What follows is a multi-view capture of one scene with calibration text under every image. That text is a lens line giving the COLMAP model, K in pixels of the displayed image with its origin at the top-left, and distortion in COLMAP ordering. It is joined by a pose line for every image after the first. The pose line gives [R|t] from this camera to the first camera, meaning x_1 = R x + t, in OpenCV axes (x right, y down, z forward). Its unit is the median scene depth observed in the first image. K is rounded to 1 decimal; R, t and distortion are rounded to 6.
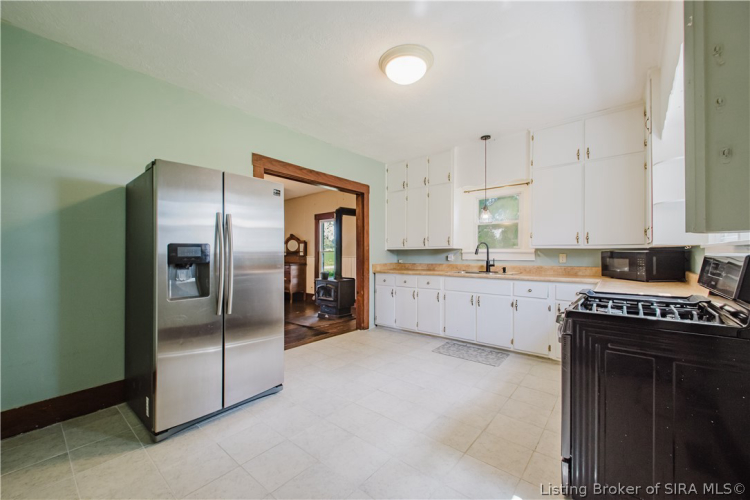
lens RADIAL K [[299.8, 0, 364.8], [0, 299.8, 264.7], [0, 0, 1]] dist [0.009521, -0.003518]
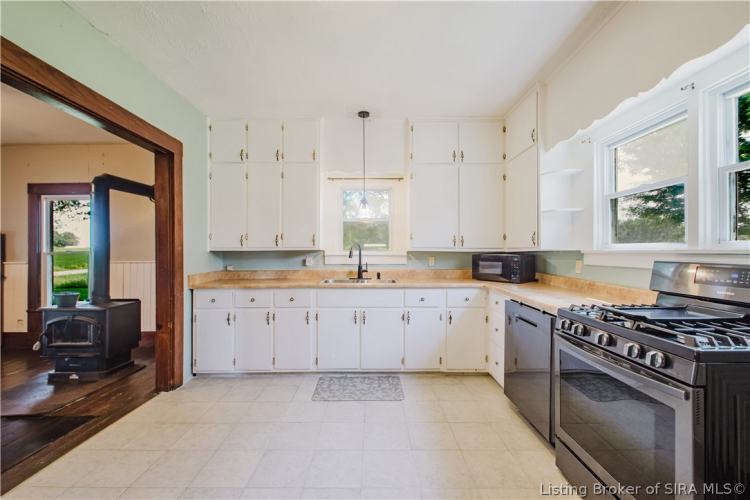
lens RADIAL K [[304.2, 0, 377.4], [0, 304.2, 257.6], [0, 0, 1]] dist [0.003689, -0.001483]
pose [[0.750841, -0.011189, 0.660388, -0.097857], [0.026062, 0.999580, -0.012696, -0.020469], [-0.659968, 0.026743, 0.750818, 0.306680]]
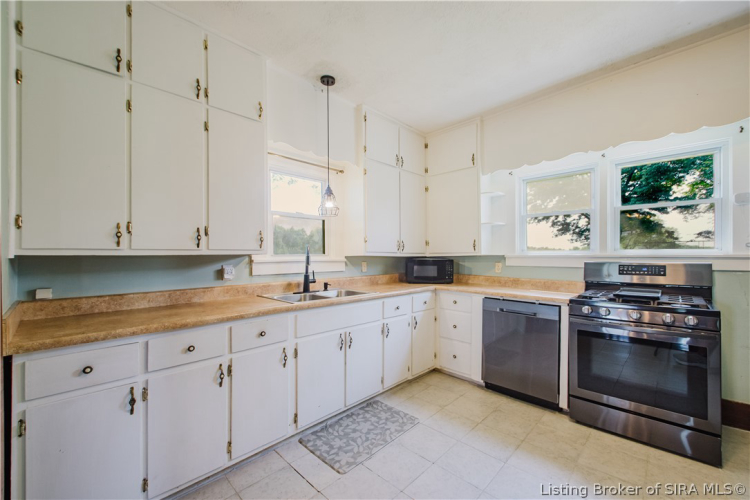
lens RADIAL K [[304.2, 0, 373.0], [0, 304.2, 261.7], [0, 0, 1]] dist [0.003689, -0.001483]
pose [[0.054139, -0.013766, 0.998439, -0.200269], [0.045434, 0.998903, 0.011309, -0.037329], [-0.997499, 0.044751, 0.054705, 0.750078]]
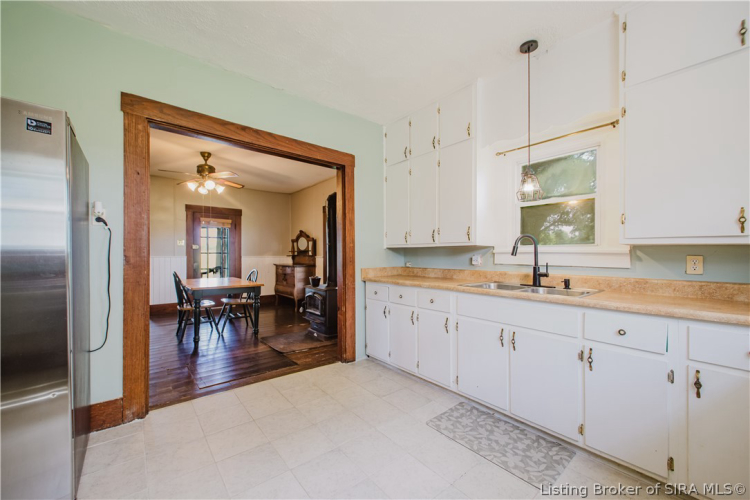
lens RADIAL K [[299.8, 0, 366.7], [0, 299.8, 257.8], [0, 0, 1]] dist [0.009521, -0.003518]
pose [[0.982814, 0.009188, -0.184370, 0.177165], [-0.013578, 0.999653, -0.022562, -0.011310], [0.184099, 0.024678, 0.982598, 0.334699]]
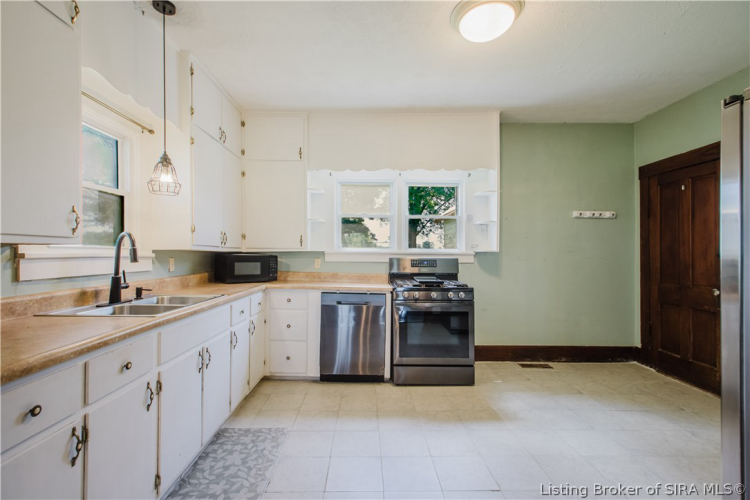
lens RADIAL K [[346.8, 0, 373.4], [0, 346.8, 257.4], [0, 0, 1]] dist [0.012315, 0.000824]
pose [[-0.675803, -0.008034, 0.737039, -0.174787], [0.027710, 0.998957, 0.036297, -0.043300], [-0.736562, 0.044953, -0.674875, 0.967570]]
